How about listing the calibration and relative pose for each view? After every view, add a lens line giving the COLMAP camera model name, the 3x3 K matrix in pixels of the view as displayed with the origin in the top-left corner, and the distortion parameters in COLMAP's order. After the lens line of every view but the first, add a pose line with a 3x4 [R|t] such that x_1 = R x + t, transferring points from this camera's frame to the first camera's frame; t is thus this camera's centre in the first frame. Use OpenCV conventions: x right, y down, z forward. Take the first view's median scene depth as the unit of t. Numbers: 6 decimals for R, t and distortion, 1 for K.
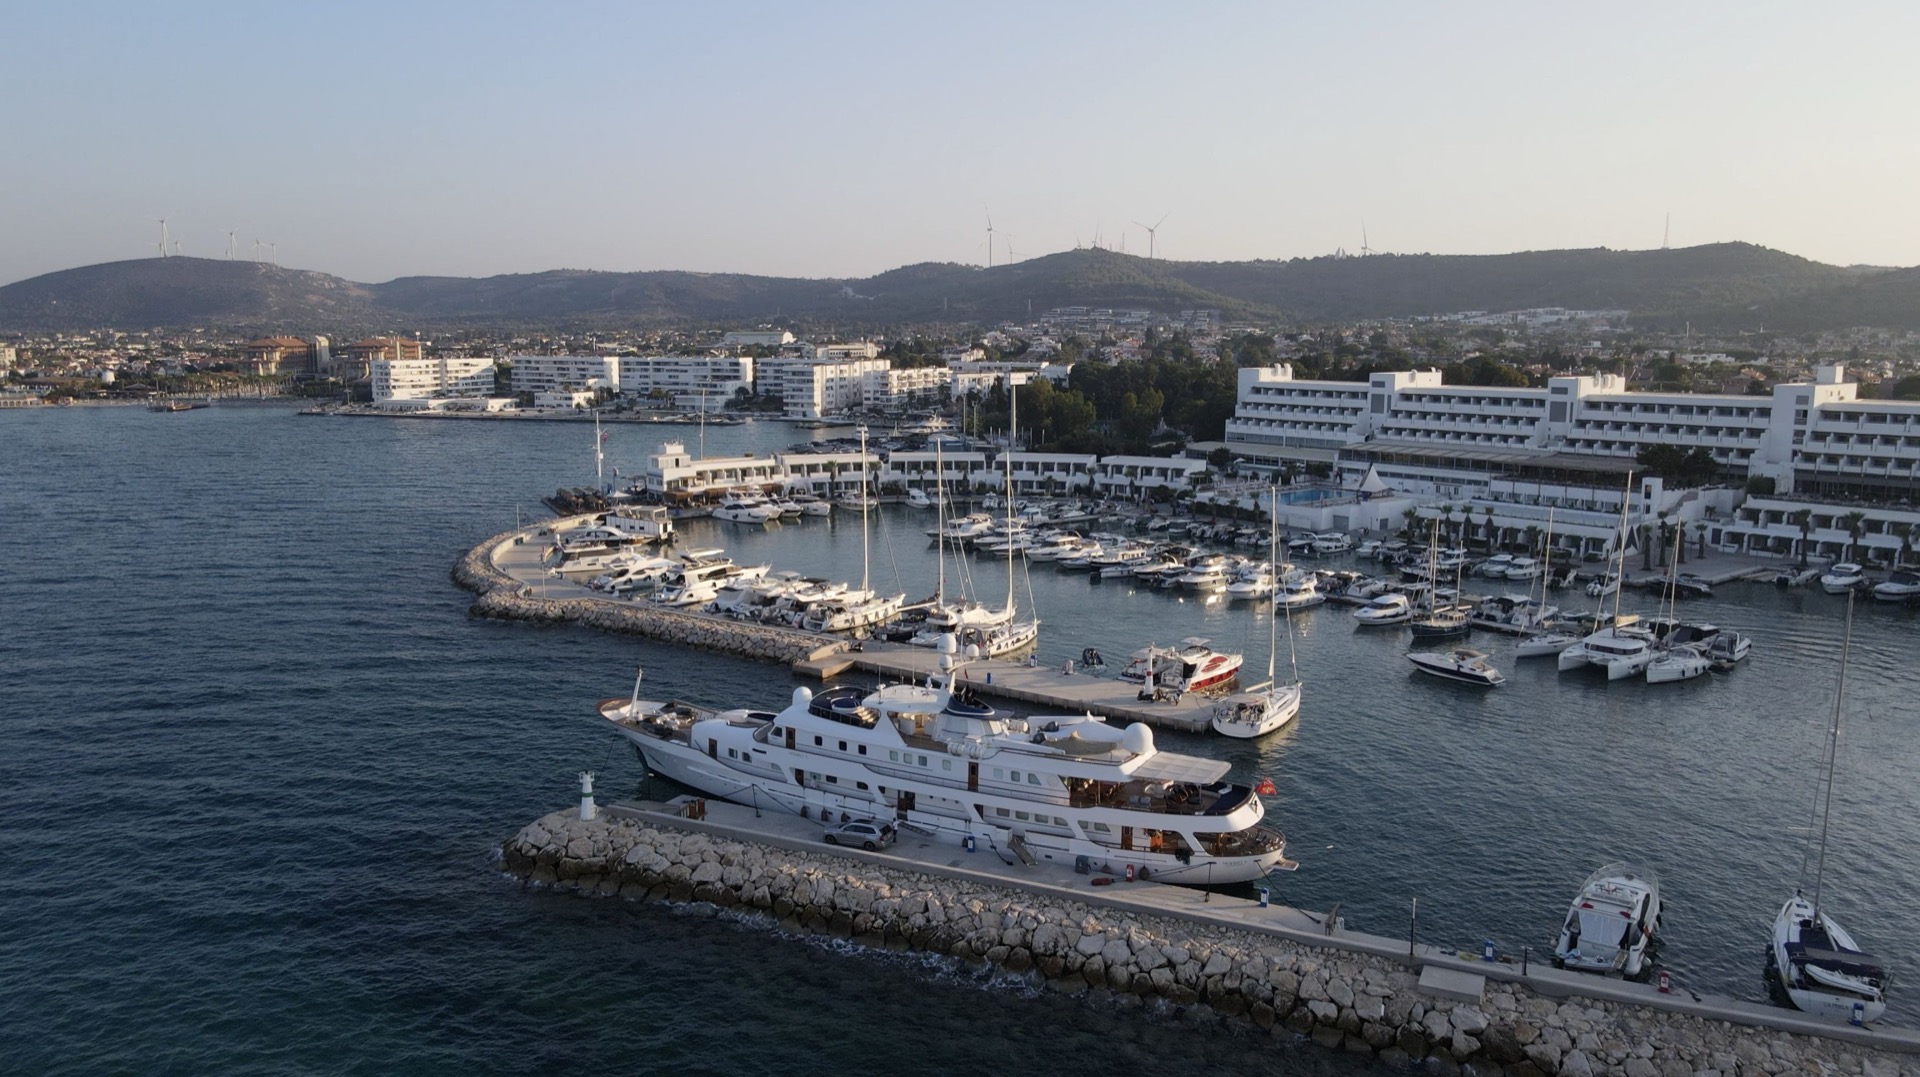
lens RADIAL K [[1405.8, 0, 945.3], [0, 1405.8, 529.7], [0, 0, 1]] dist [-0.003331, 0.023741]
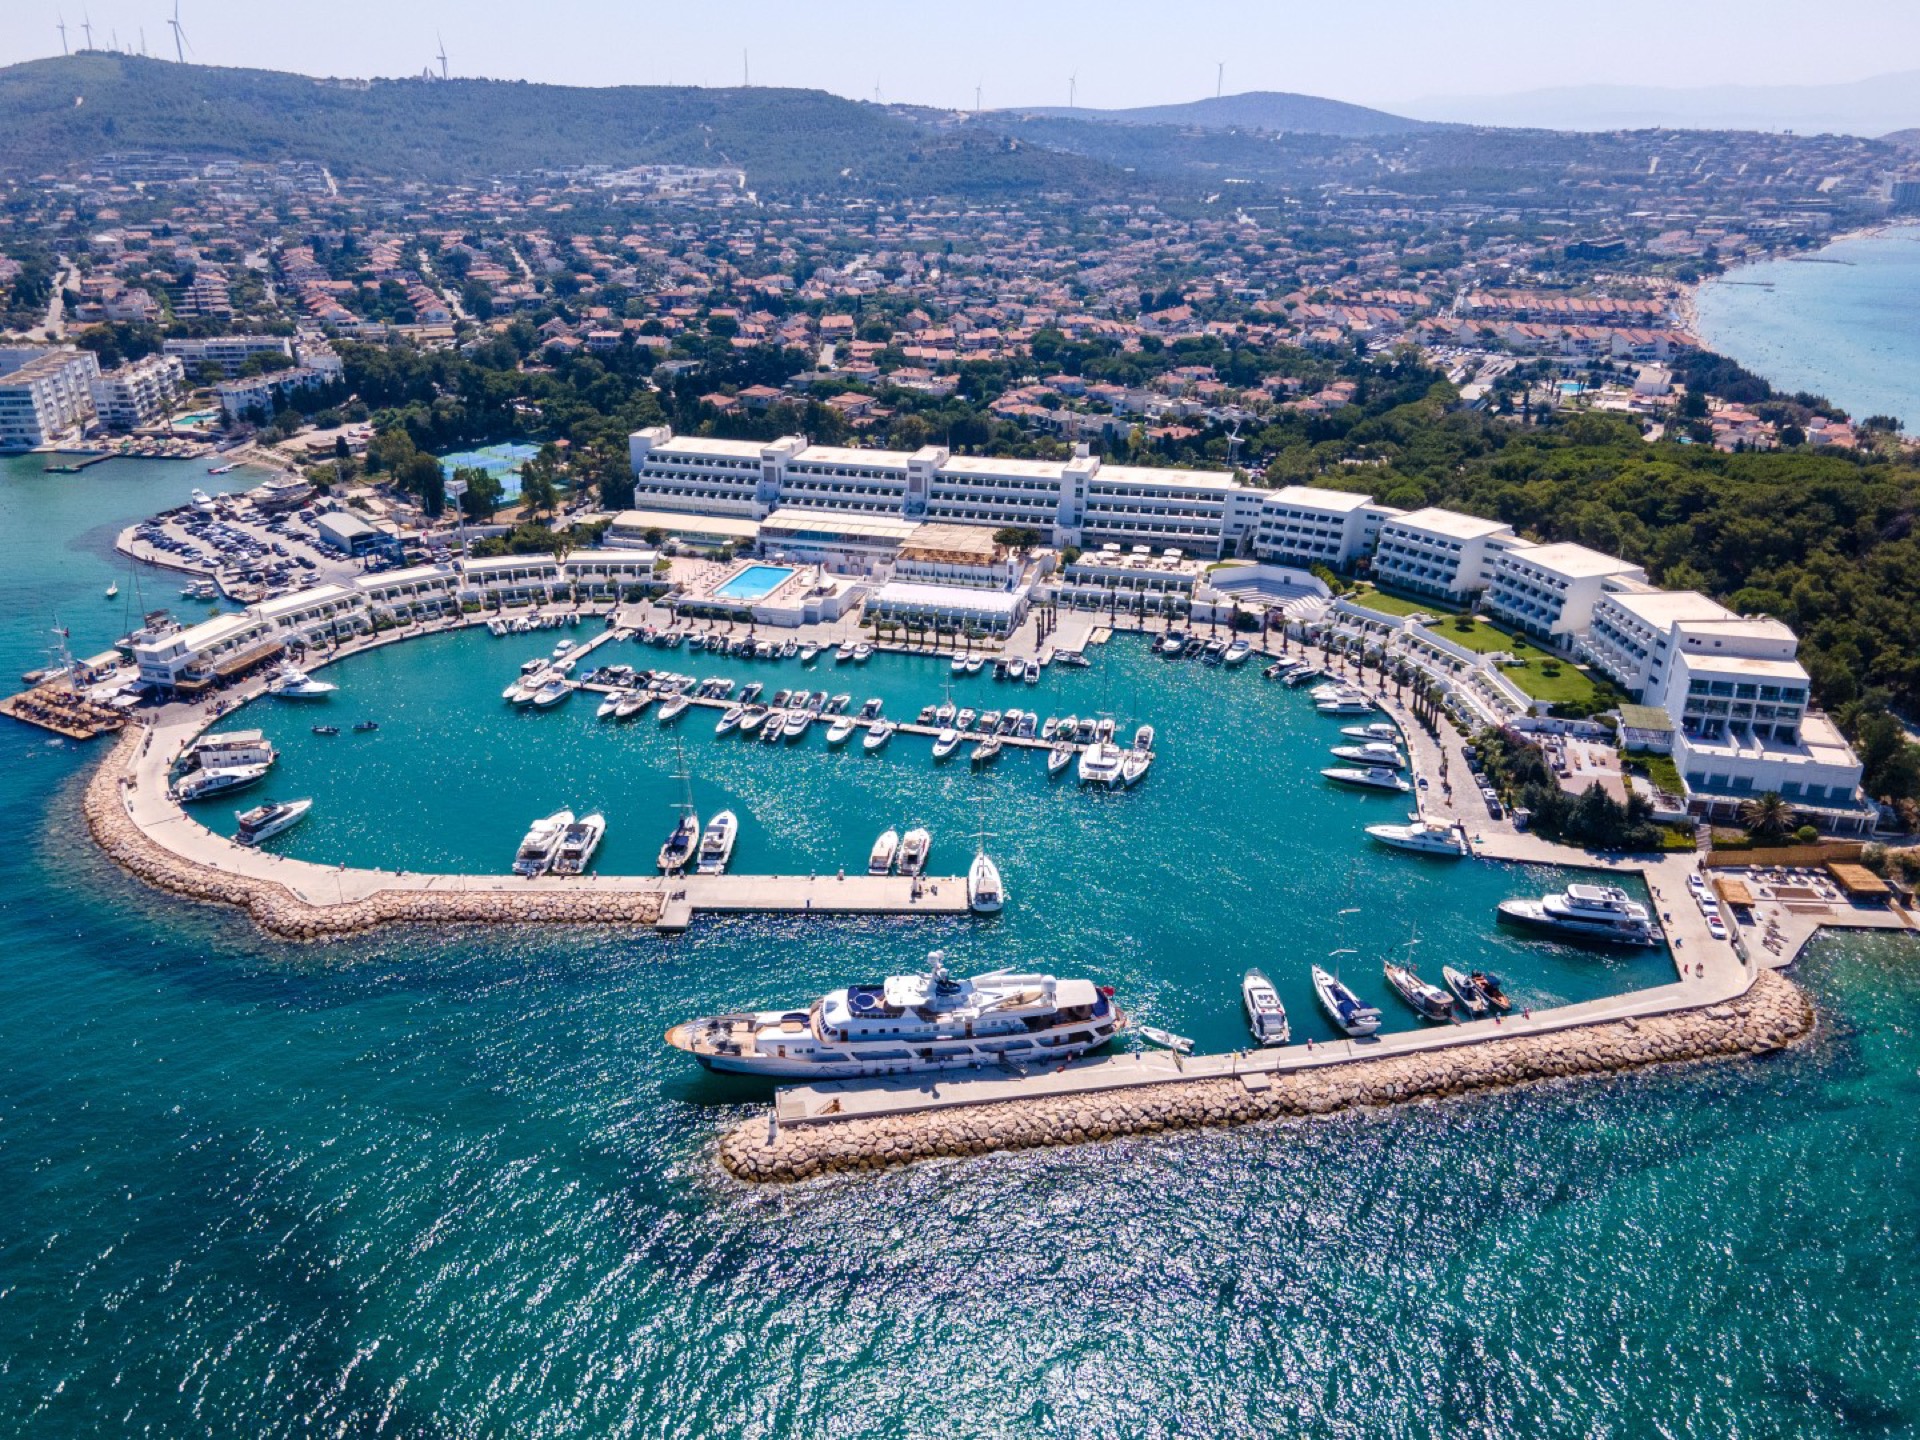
lens RADIAL K [[1395.0, 0, 951.9], [0, 1395.0, 716.5], [0, 0, 1]] dist [0.032394, 0.021979]
pose [[0.810579, -0.227314, 0.539712, -0.348082], [0.079418, 0.955748, 0.283264, -0.284832], [-0.580219, -0.186745, 0.792762, -0.126360]]
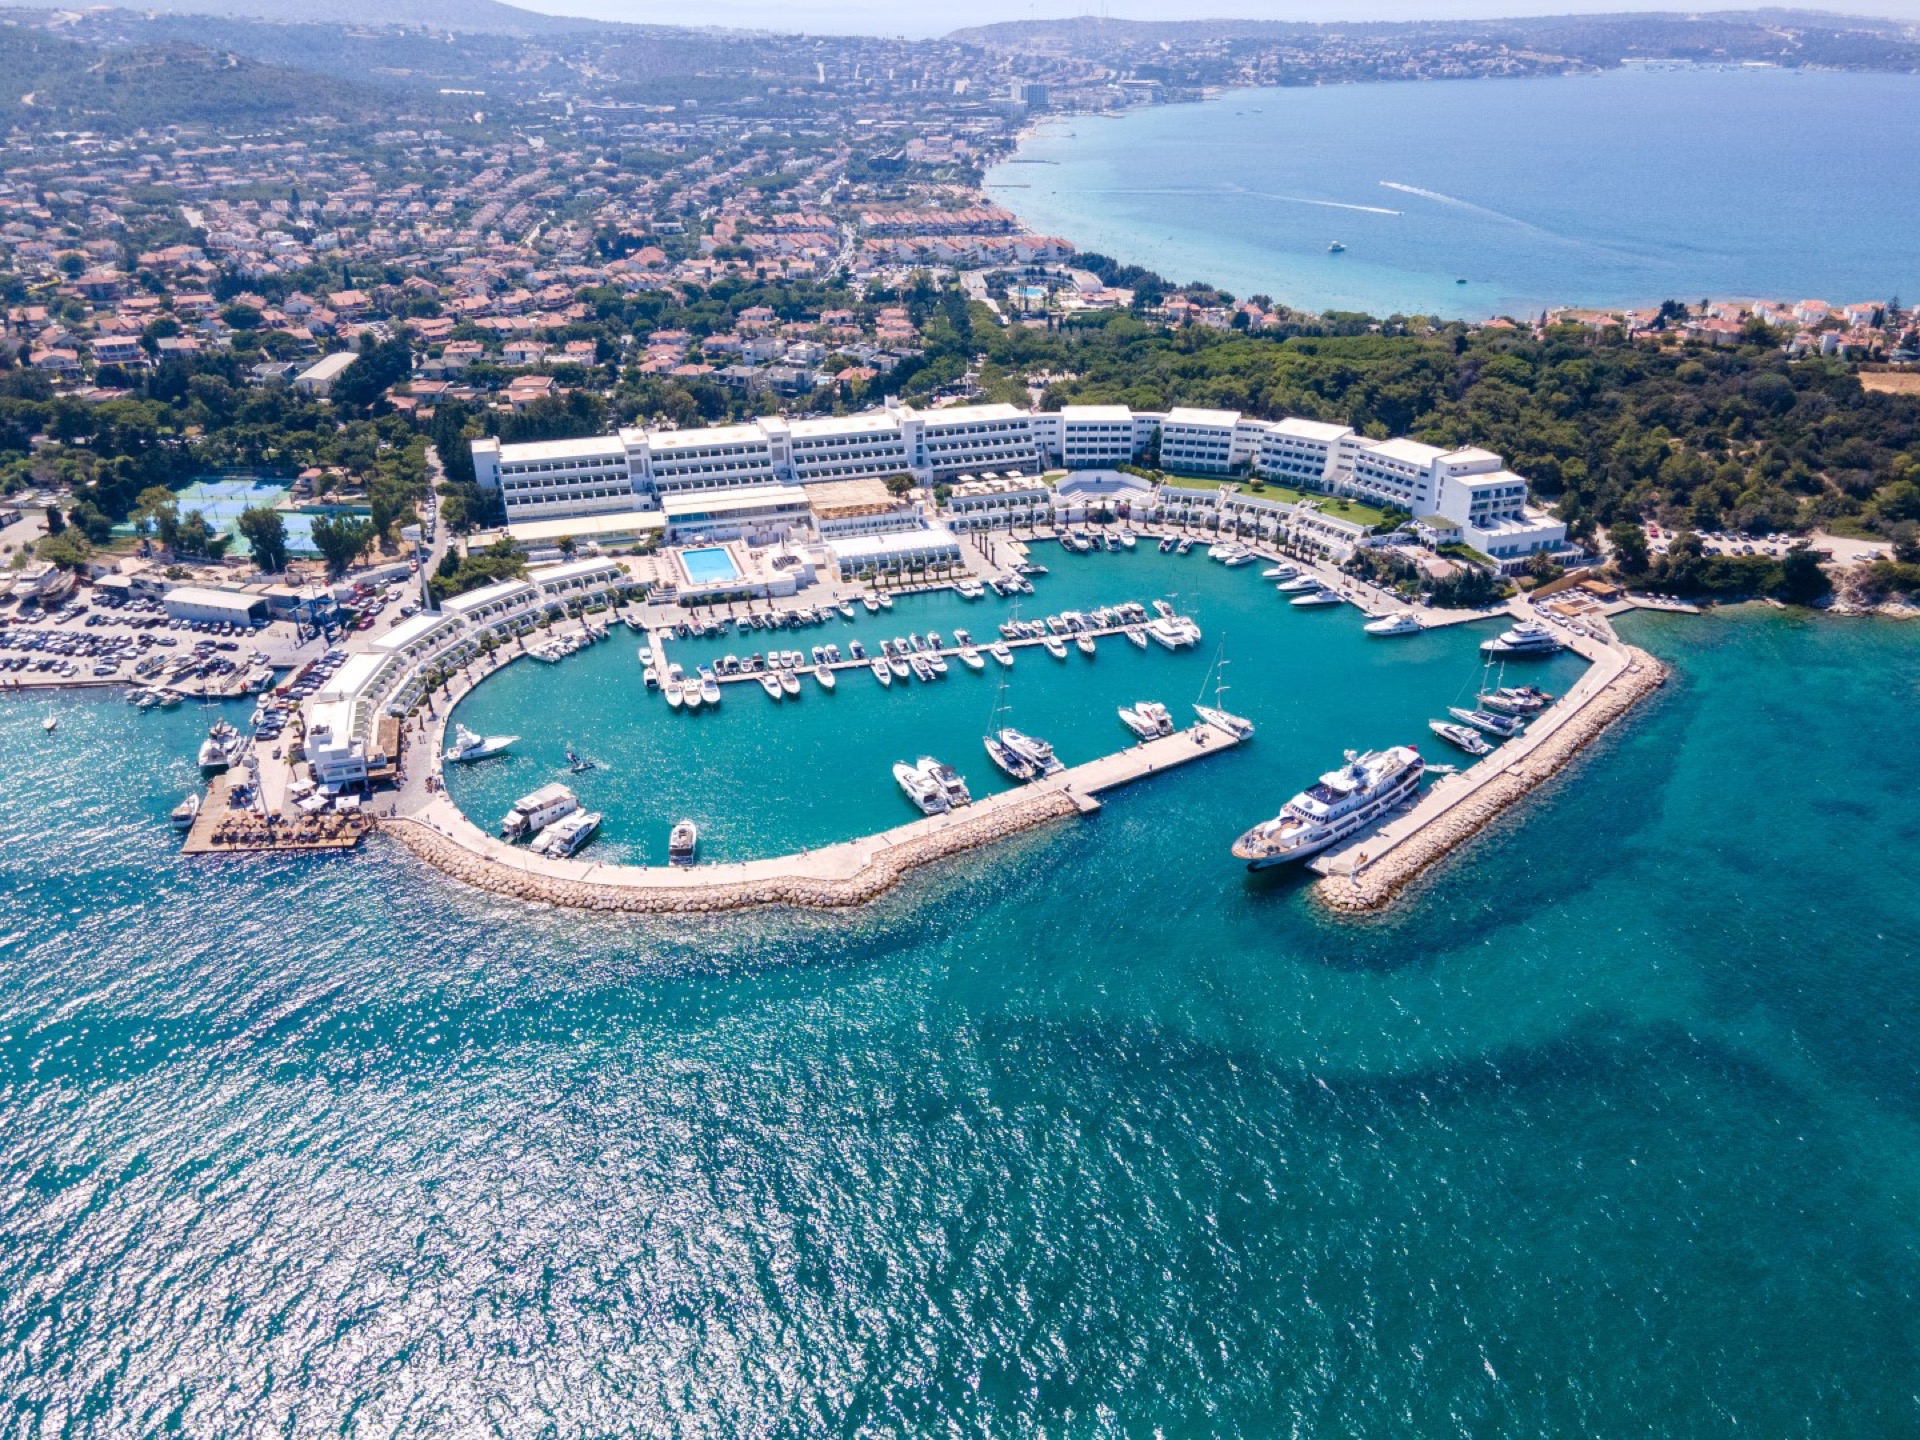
lens RADIAL K [[1395.0, 0, 954.6], [0, 1395.0, 719.5], [0, 0, 1]] dist [0.032394, 0.021979]
pose [[0.348442, -0.428095, 0.833860, -1.001323], [0.135271, 0.903265, 0.407202, -0.474671], [-0.927518, -0.029089, 0.372645, 0.303499]]
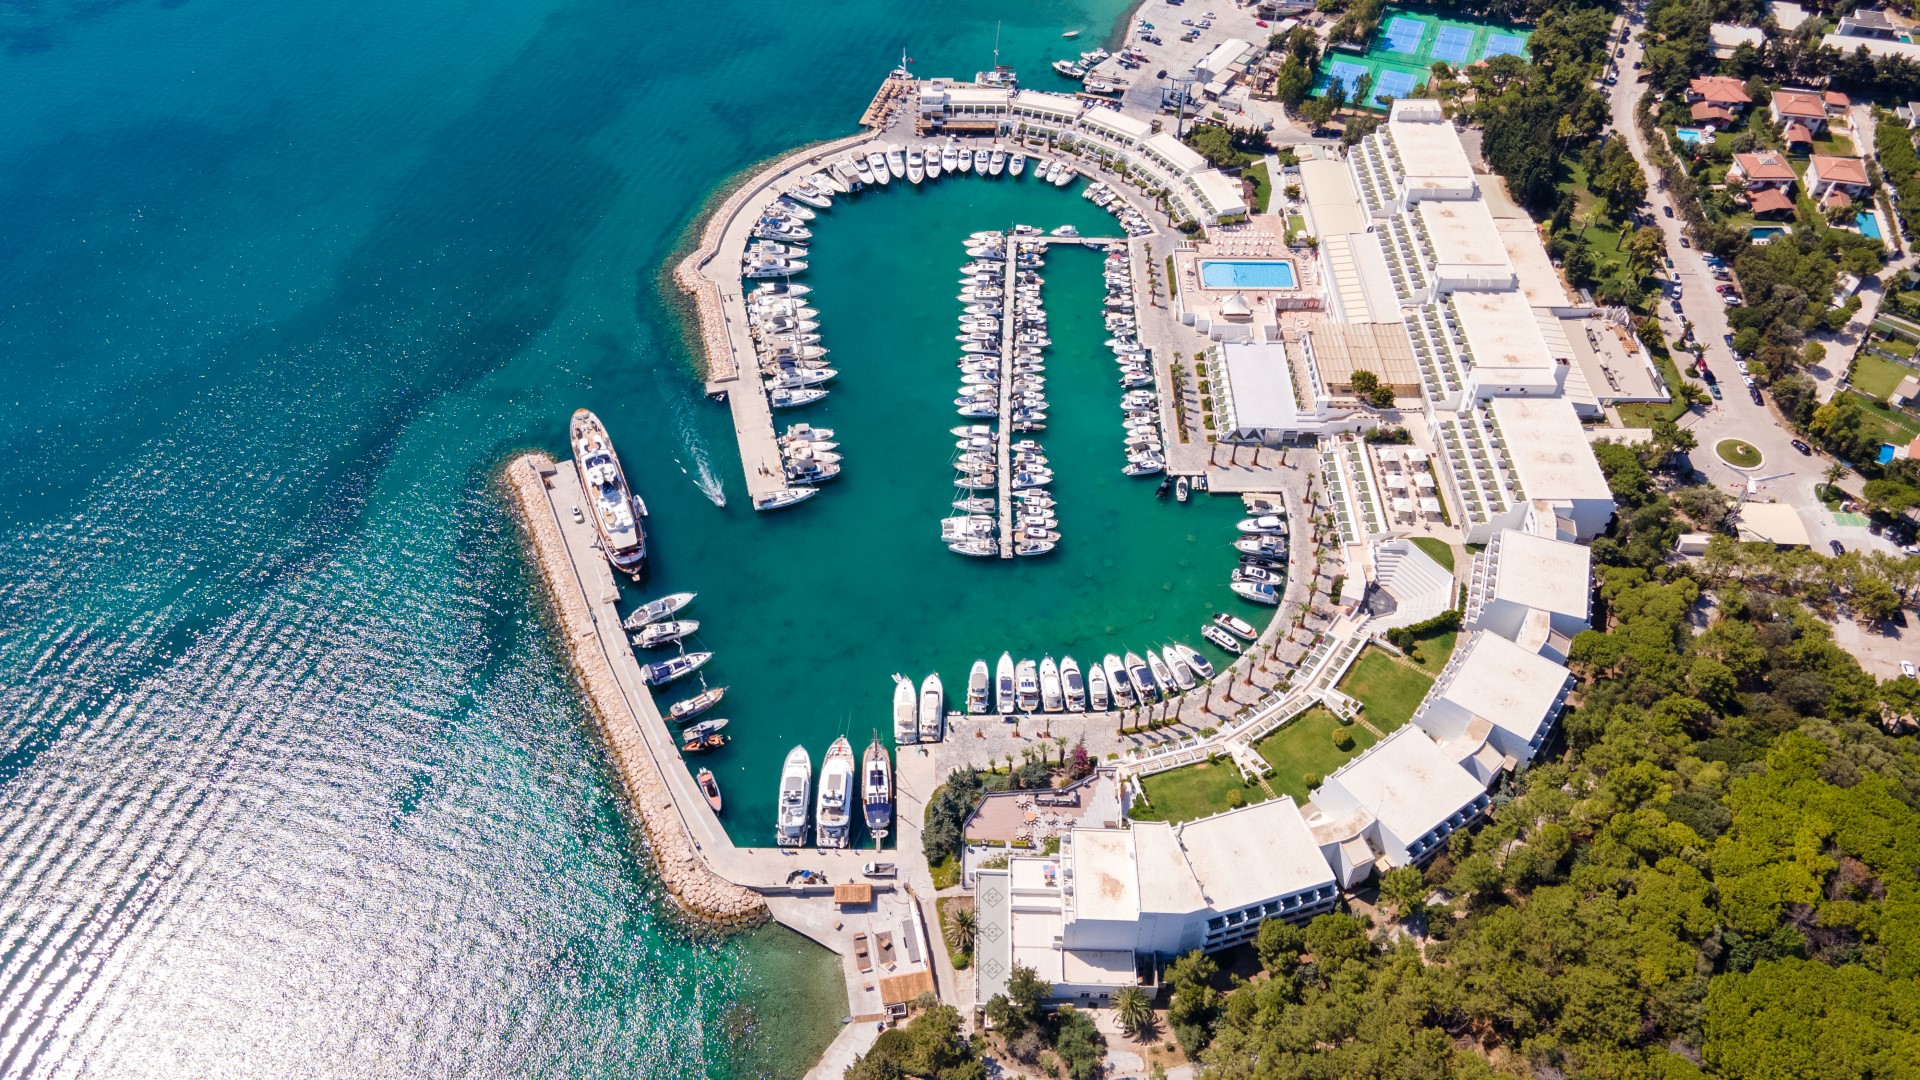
lens RADIAL K [[1375.9, 0, 951.3], [0, 1375.9, 554.0], [0, 0, 1]] dist [0.035729, 0.001521]
pose [[0.768180, 0.469318, -0.435478, 0.896251], [-0.088293, 0.751343, 0.653979, -0.821342], [0.634117, -0.463924, 0.618604, -0.238852]]
